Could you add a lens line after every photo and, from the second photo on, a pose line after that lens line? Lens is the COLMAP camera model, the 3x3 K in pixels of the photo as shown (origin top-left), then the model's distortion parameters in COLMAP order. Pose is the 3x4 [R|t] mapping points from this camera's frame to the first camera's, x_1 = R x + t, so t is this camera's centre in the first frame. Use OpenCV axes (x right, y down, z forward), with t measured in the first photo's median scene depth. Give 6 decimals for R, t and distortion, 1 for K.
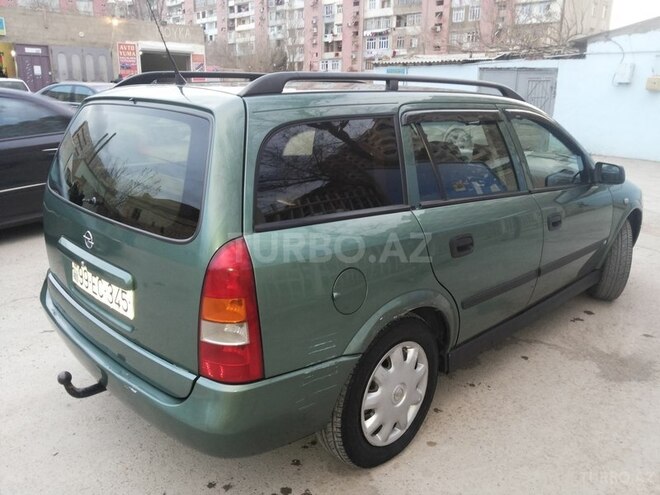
lens RADIAL K [[545.0, 0, 330.5], [0, 545.0, 240.7], [0, 0, 1]] dist [0.009304, -0.034291]
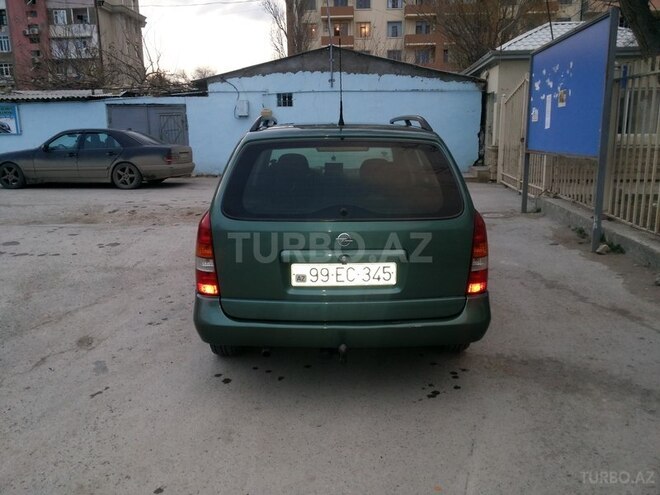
lens RADIAL K [[545.0, 0, 330.5], [0, 545.0, 240.7], [0, 0, 1]] dist [0.009304, -0.034291]
pose [[0.695566, -0.176630, 0.696412, -0.945746], [0.216647, 0.975755, 0.031096, -0.030926], [-0.685020, 0.129246, 0.716968, 0.037022]]
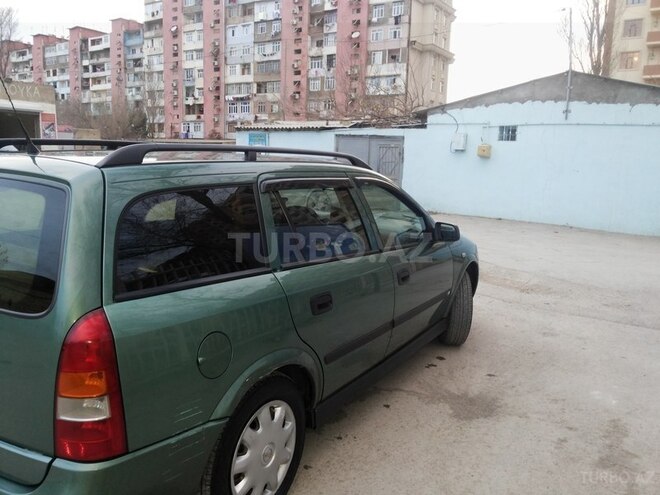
lens RADIAL K [[545.0, 0, 331.1], [0, 545.0, 236.5], [0, 0, 1]] dist [0.009304, -0.034291]
pose [[0.970101, -0.024910, 0.241422, 0.003297], [0.052734, 0.992589, -0.109484, -0.002635], [-0.236905, 0.118942, 0.964224, -0.039384]]
